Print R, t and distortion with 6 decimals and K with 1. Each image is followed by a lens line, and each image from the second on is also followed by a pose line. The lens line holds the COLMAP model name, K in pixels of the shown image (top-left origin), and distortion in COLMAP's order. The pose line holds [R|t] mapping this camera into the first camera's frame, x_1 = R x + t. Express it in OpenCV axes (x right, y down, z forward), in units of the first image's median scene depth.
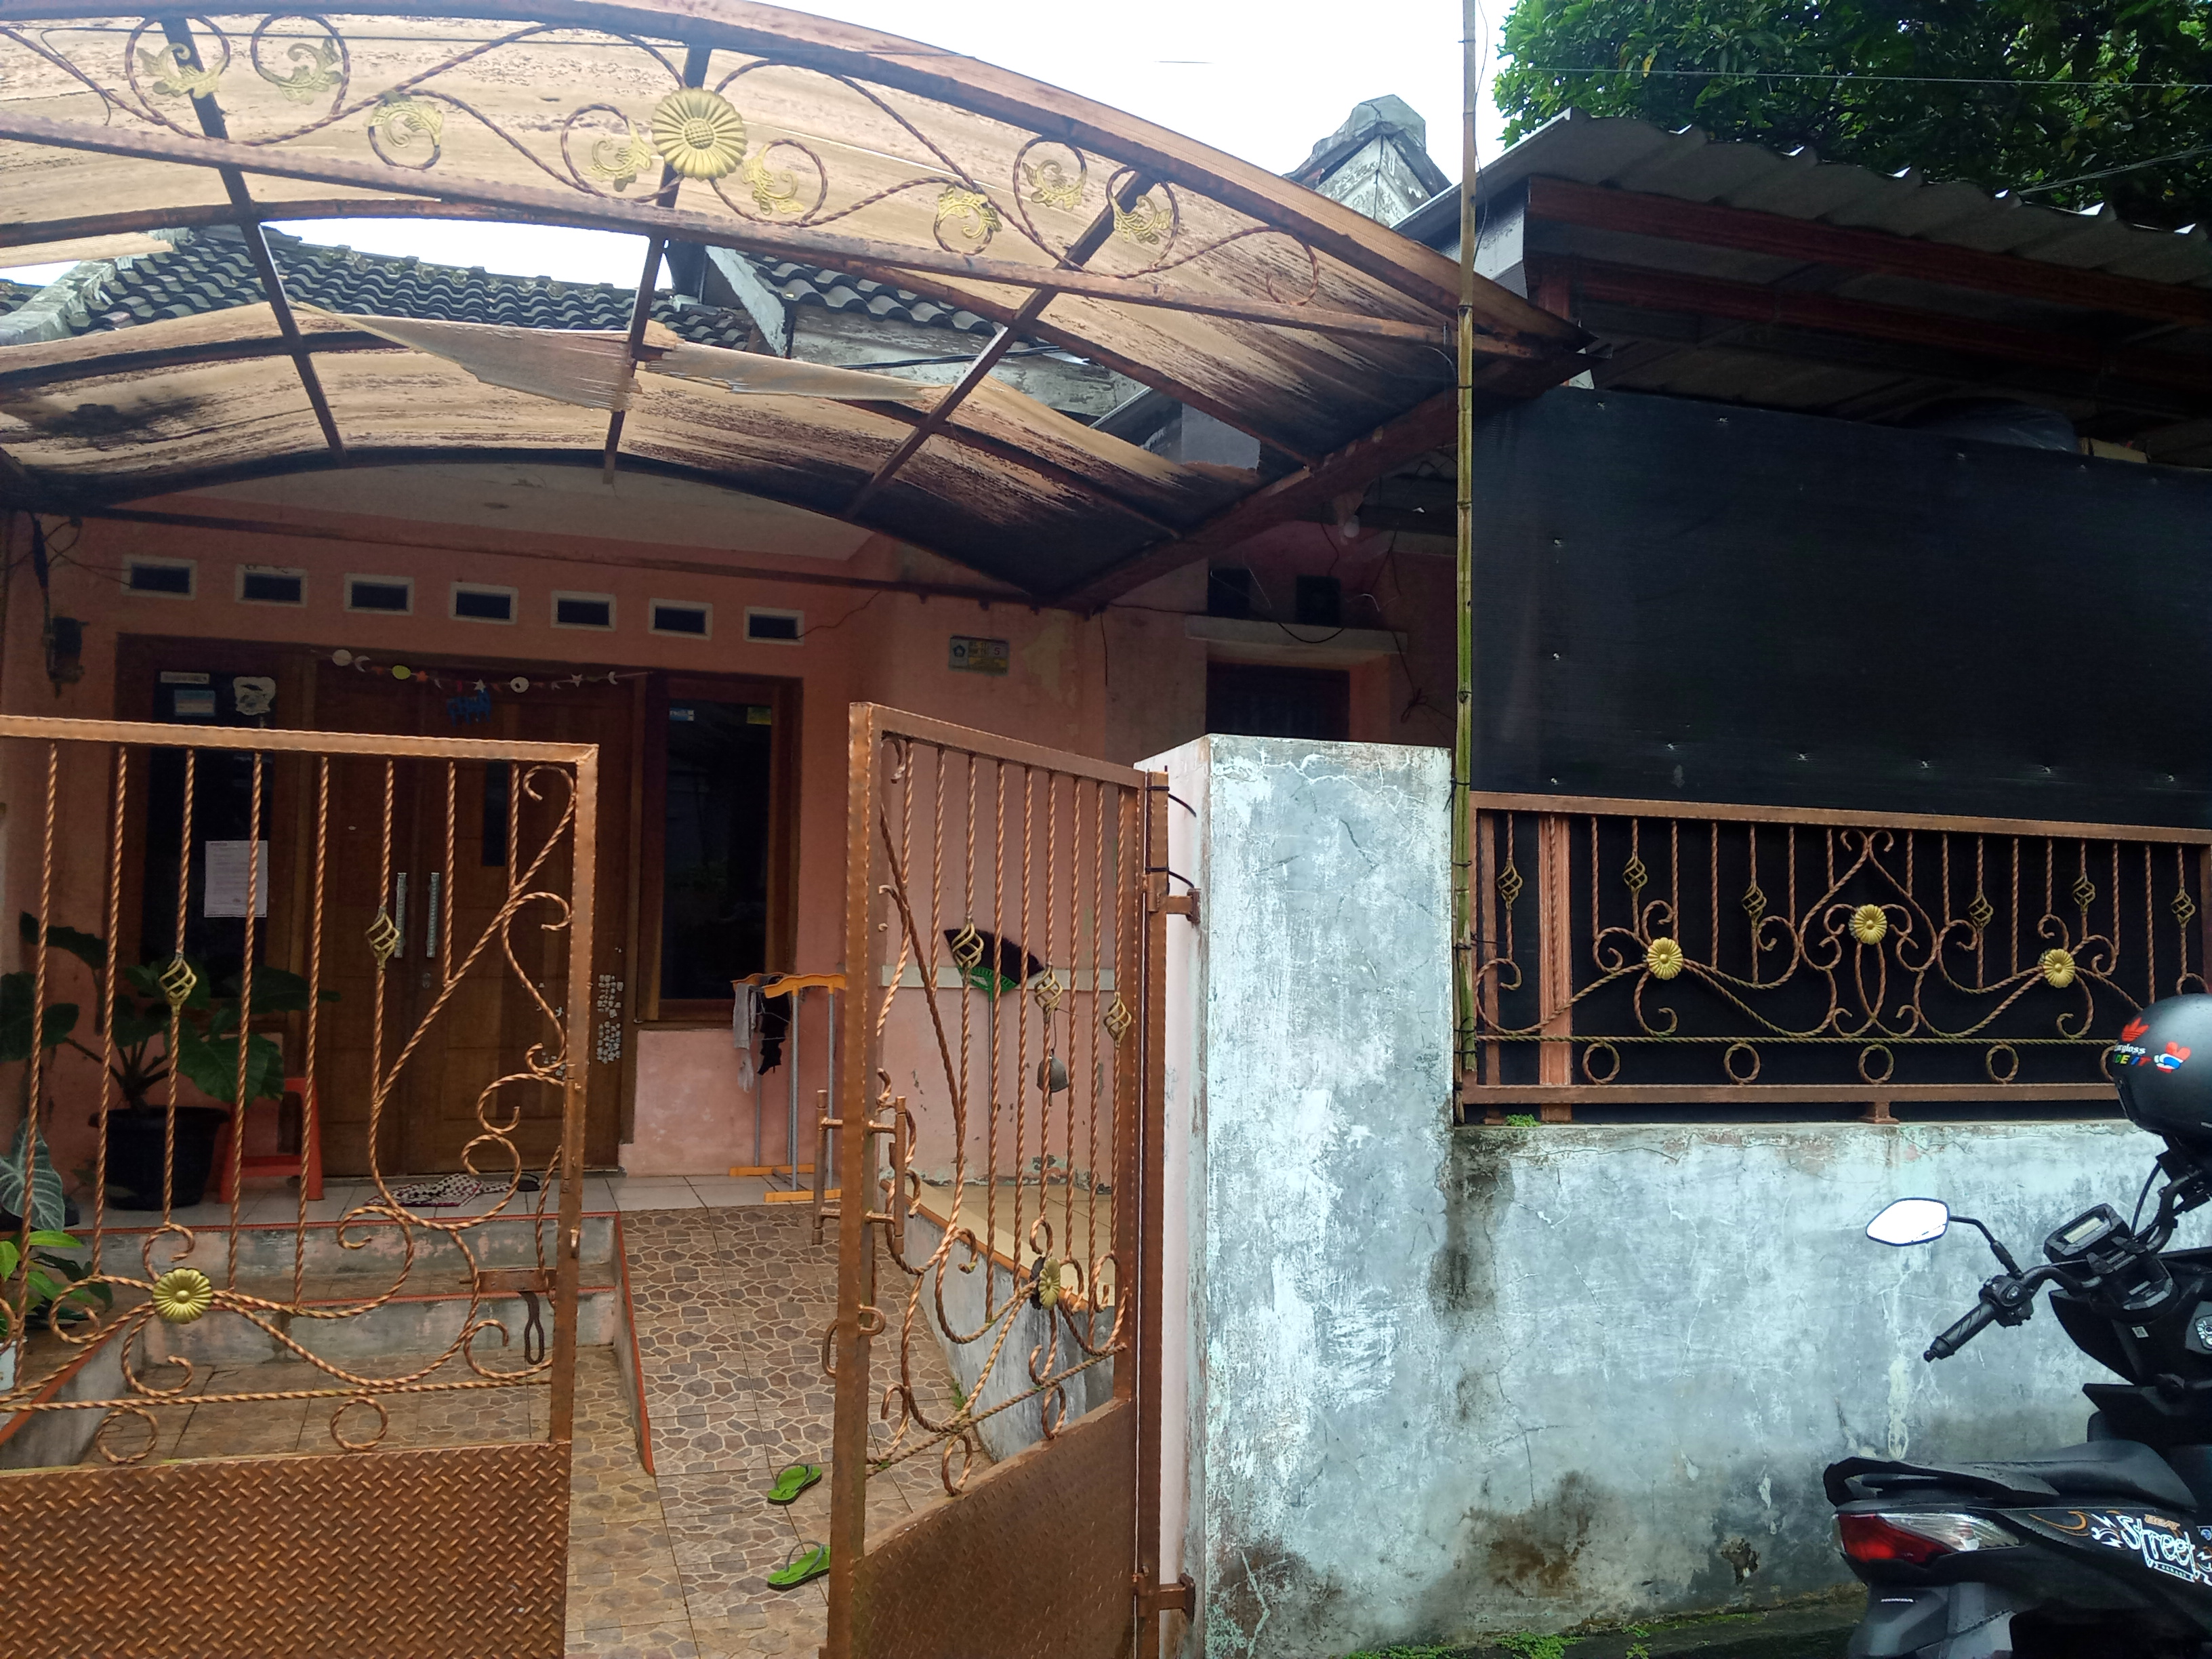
lens RADIAL K [[1812.4, 0, 1106.0], [0, 1812.4, 829.5], [0, 0, 1]] dist [0.034274, -0.075273]
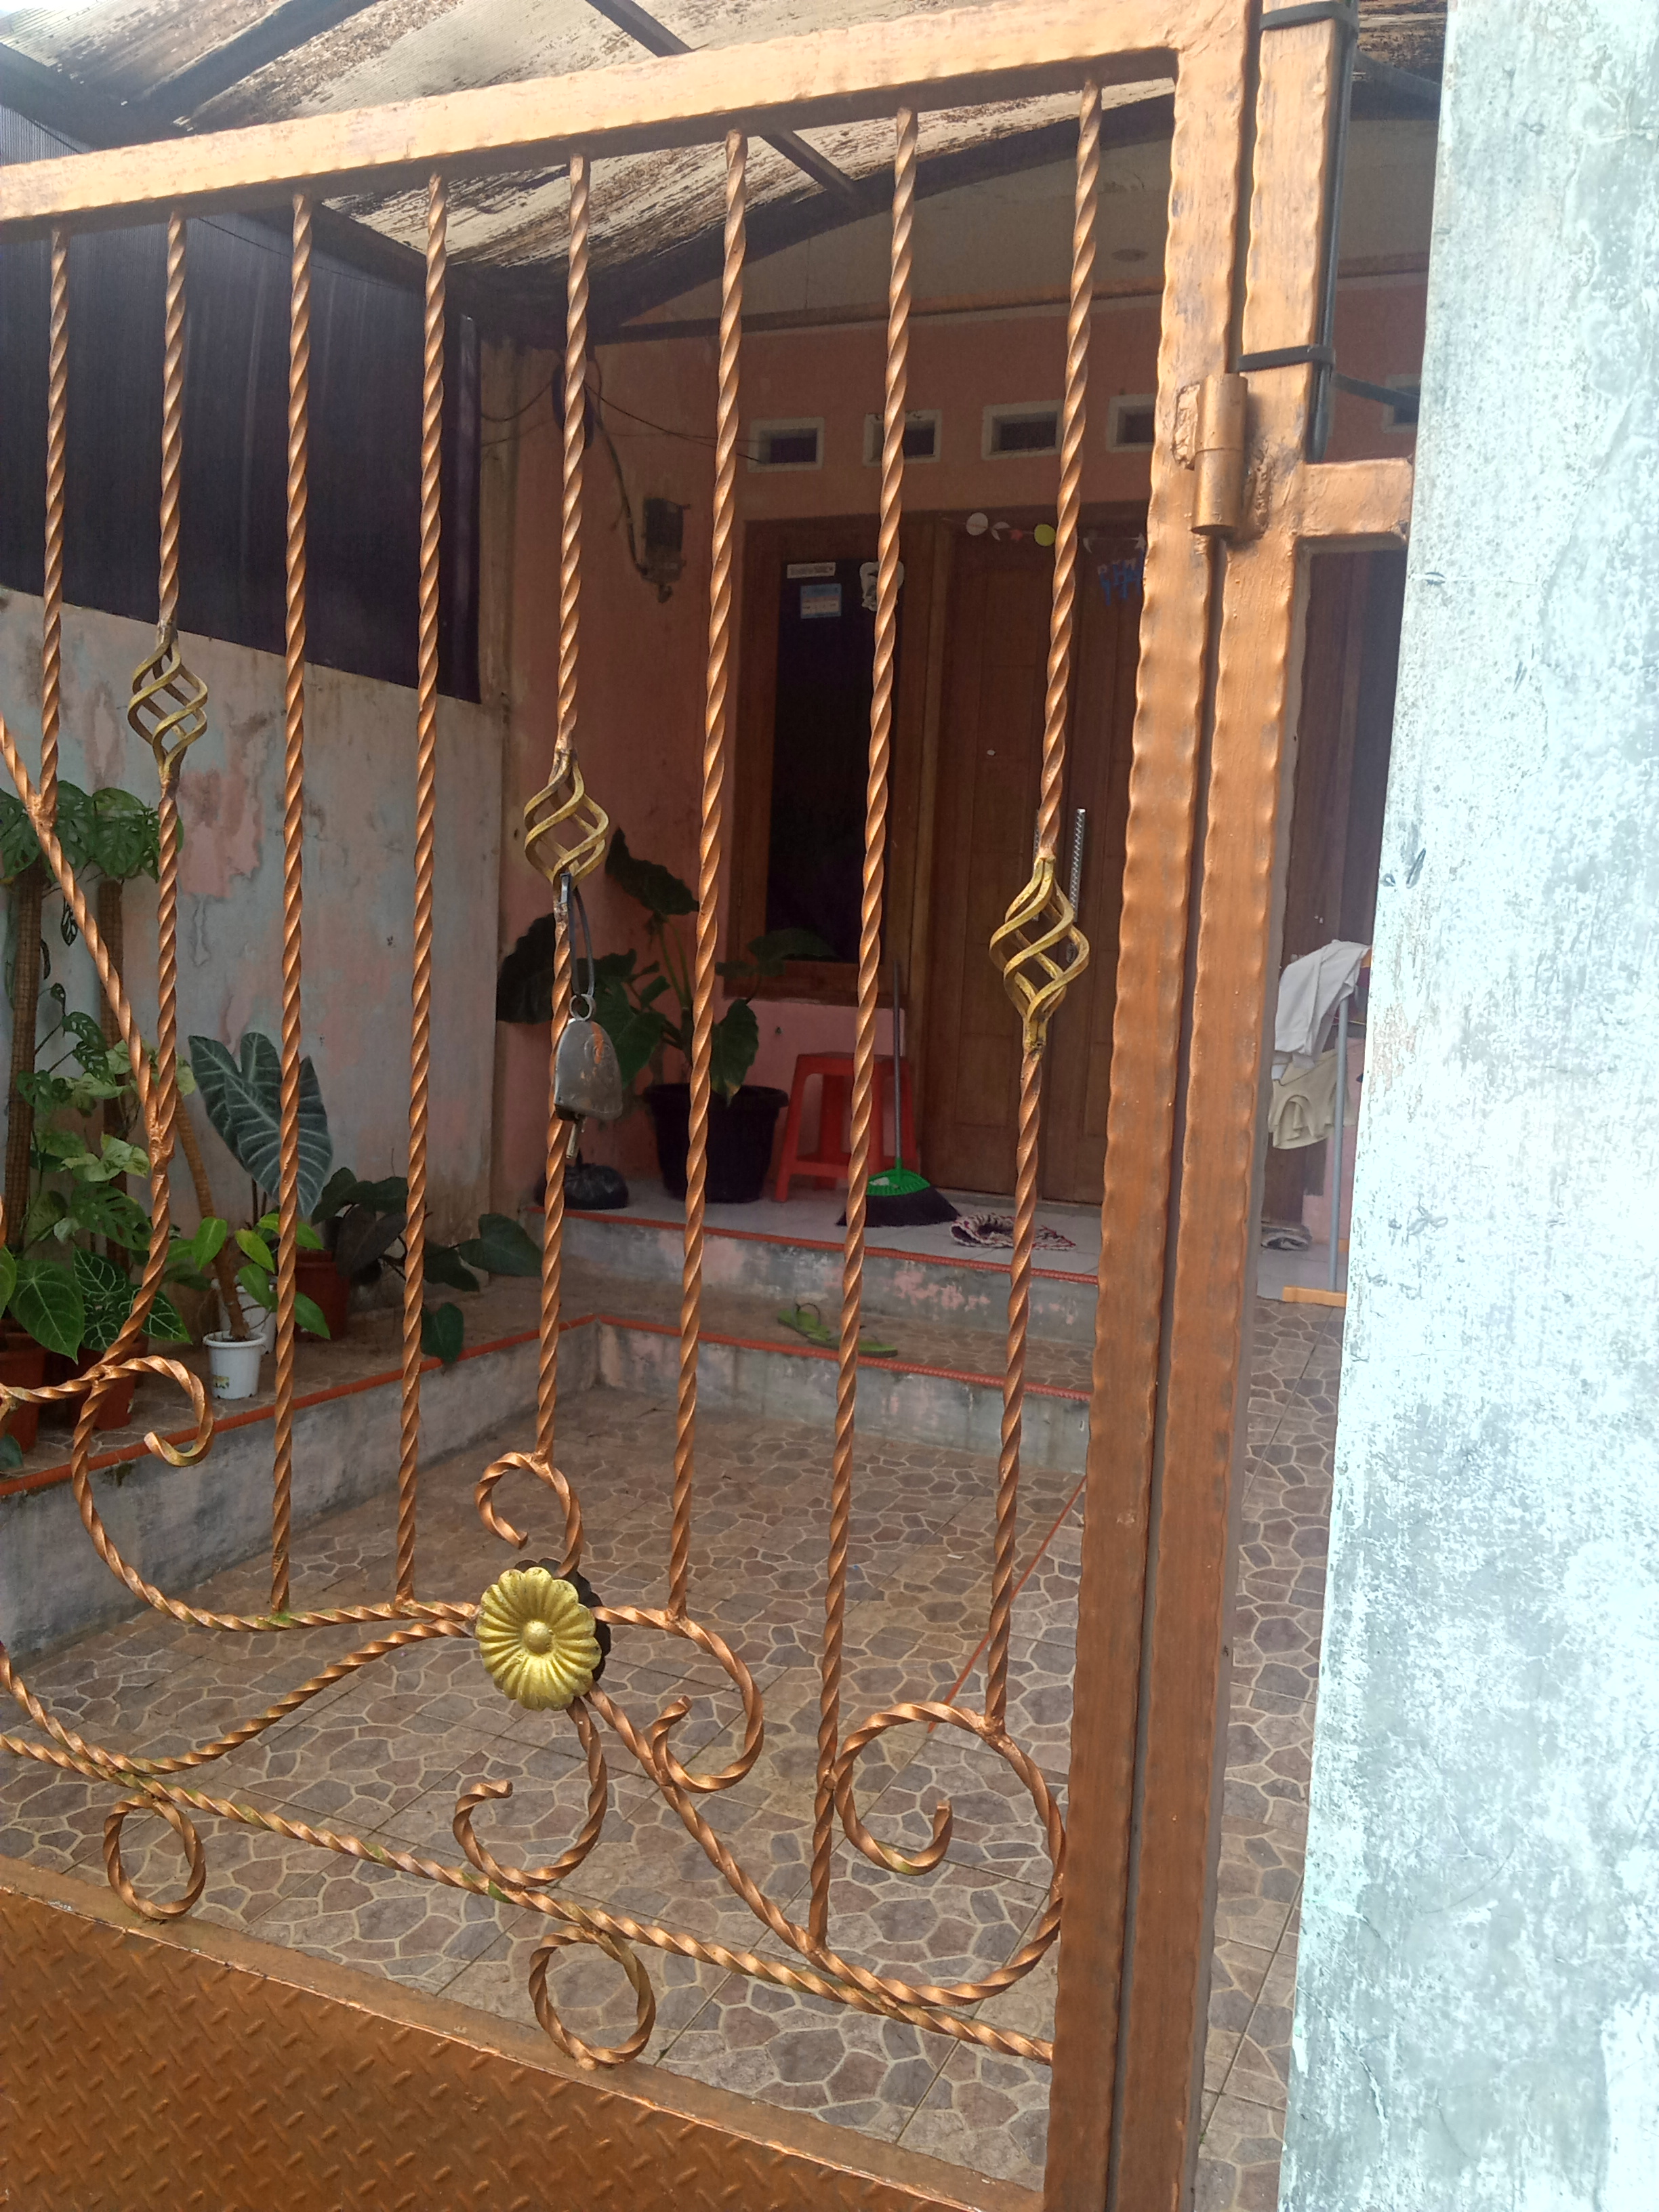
lens RADIAL K [[1812.4, 0, 829.5], [0, 1812.4, 1106.0], [0, 0, 1]] dist [0.034274, -0.075273]
pose [[0.719451, 0.087773, -0.688975, 0.150268], [0.007796, 0.990899, 0.134379, 0.080512], [0.694500, -0.102050, 0.712219, 0.690141]]
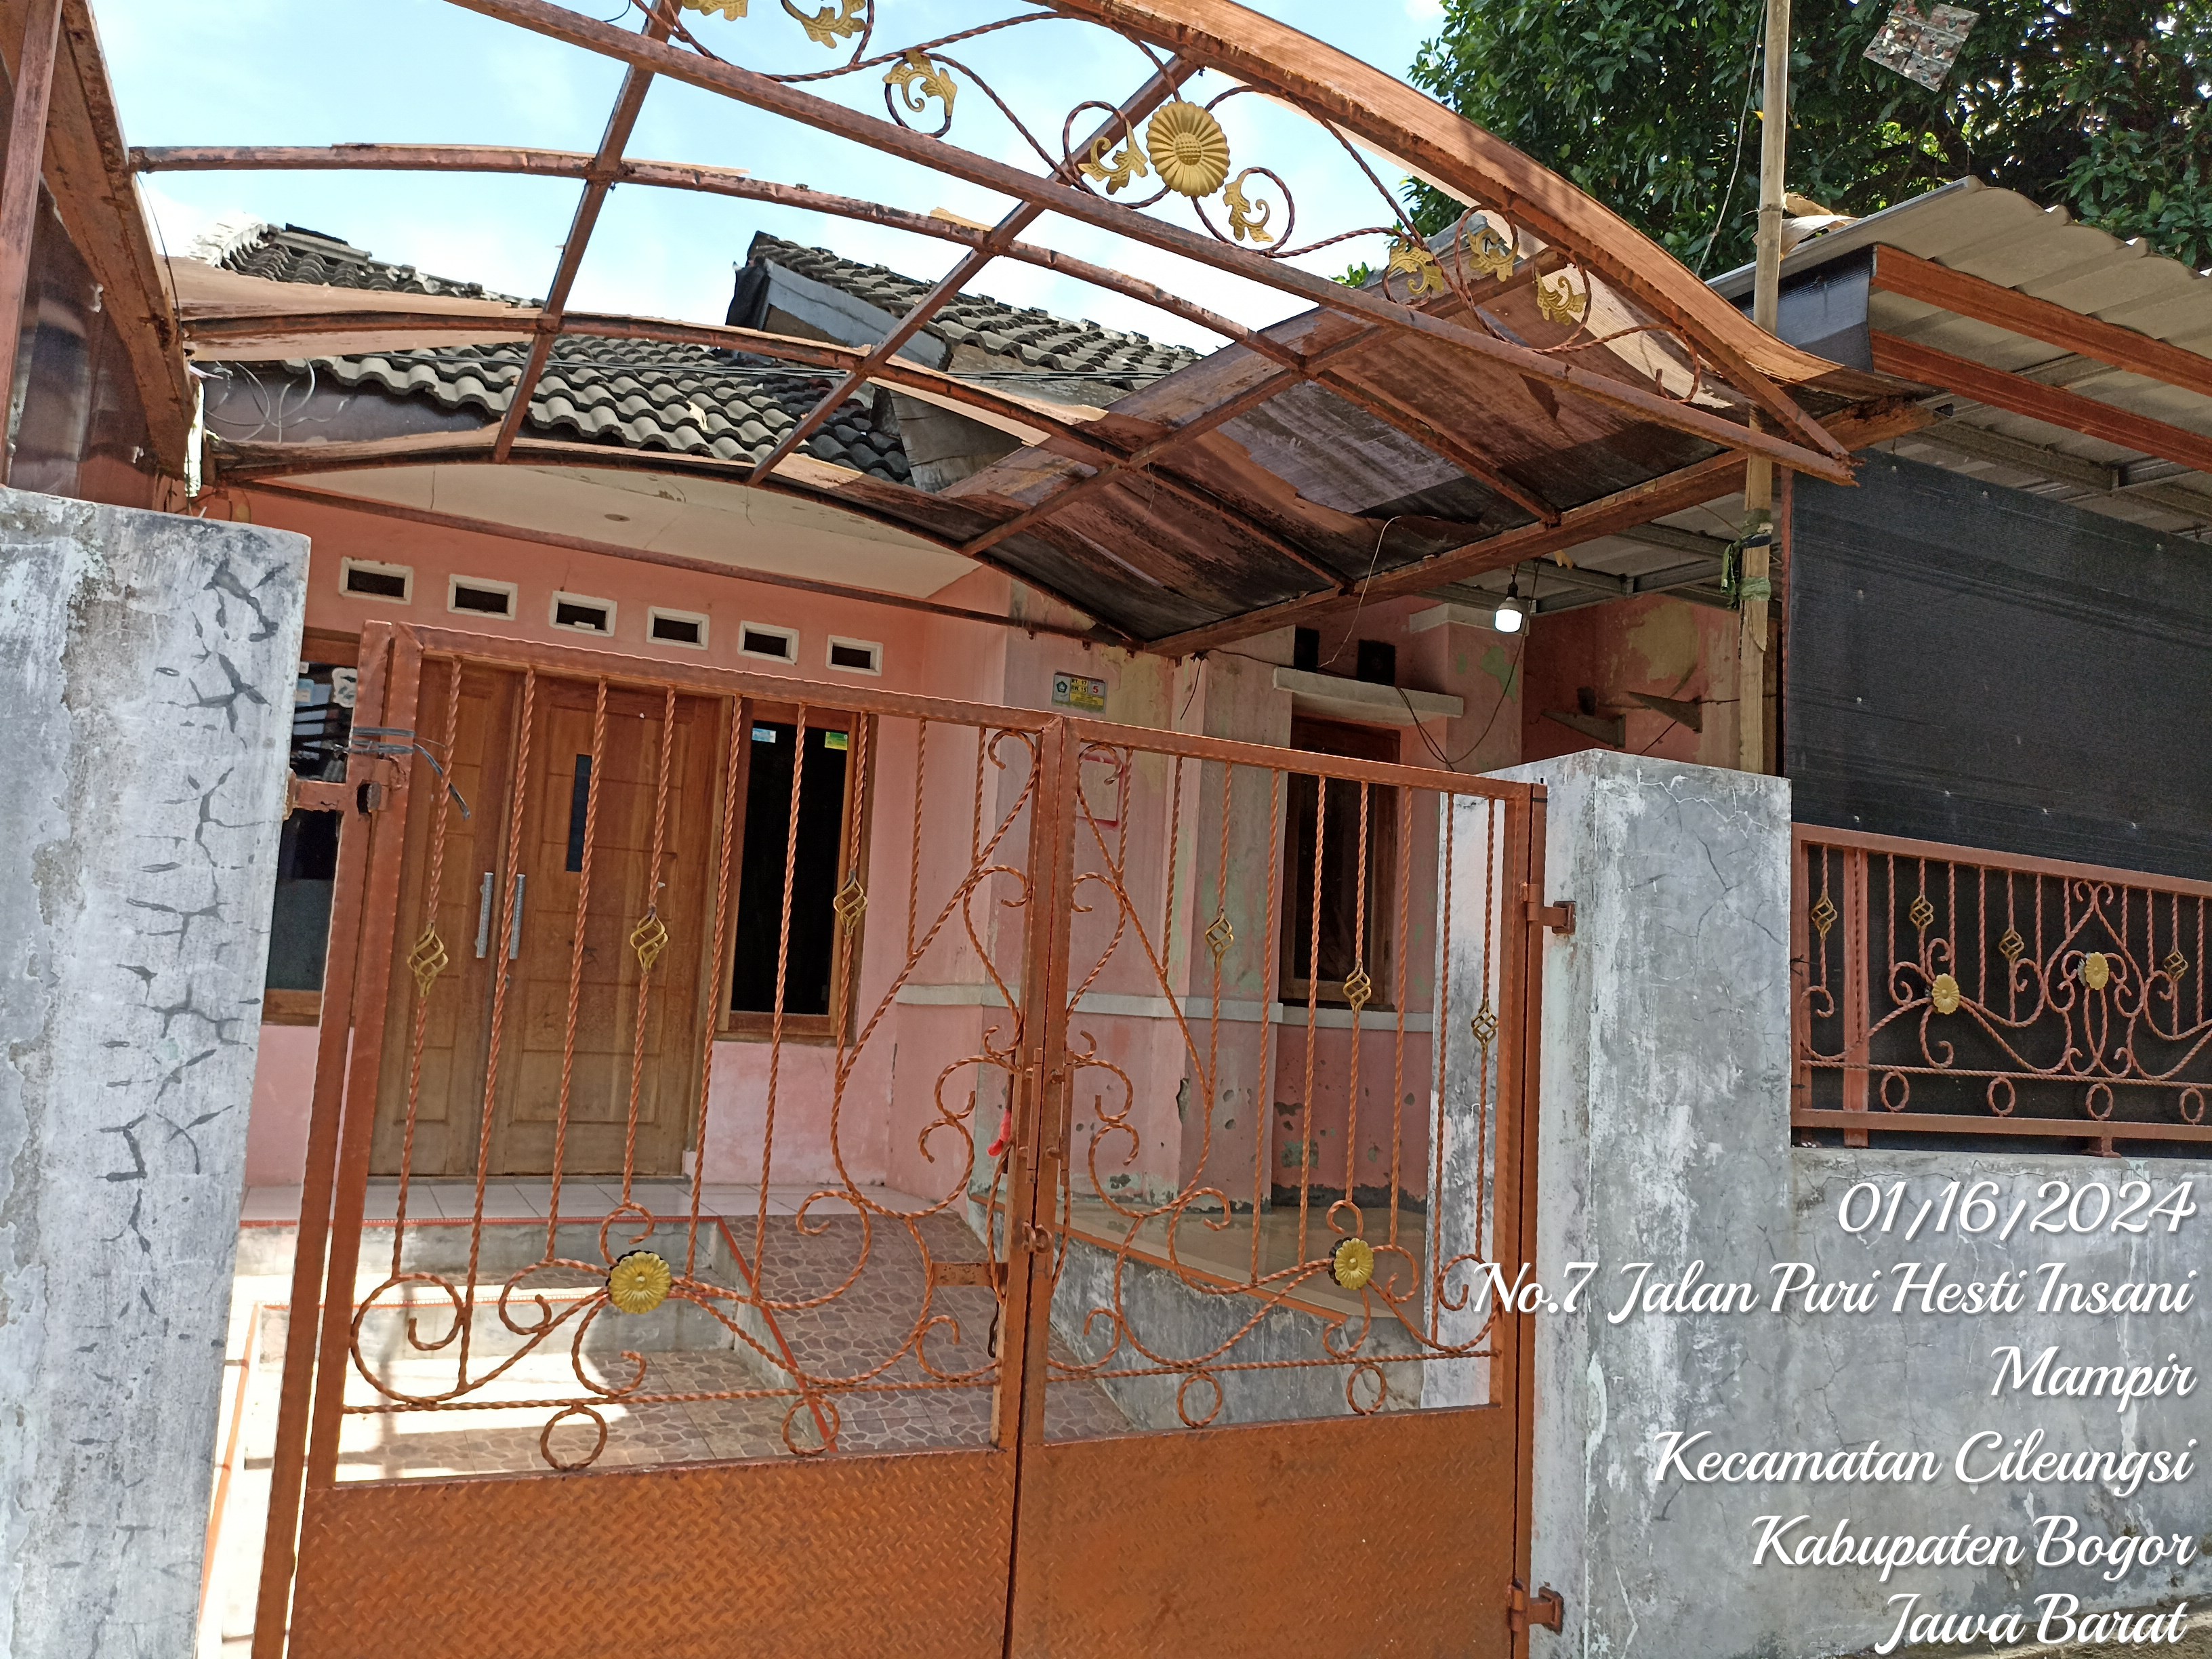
lens RADIAL K [[1660.9, 0, 1106.0], [0, 1660.9, 792.5], [0, 0, 1]] dist [0.001305, -0.075294]
pose [[0.994362, 0.056438, 0.089777, -0.267437], [-0.051158, 0.996883, -0.060063, 0.037071], [-0.092887, 0.055131, 0.994149, 0.089232]]
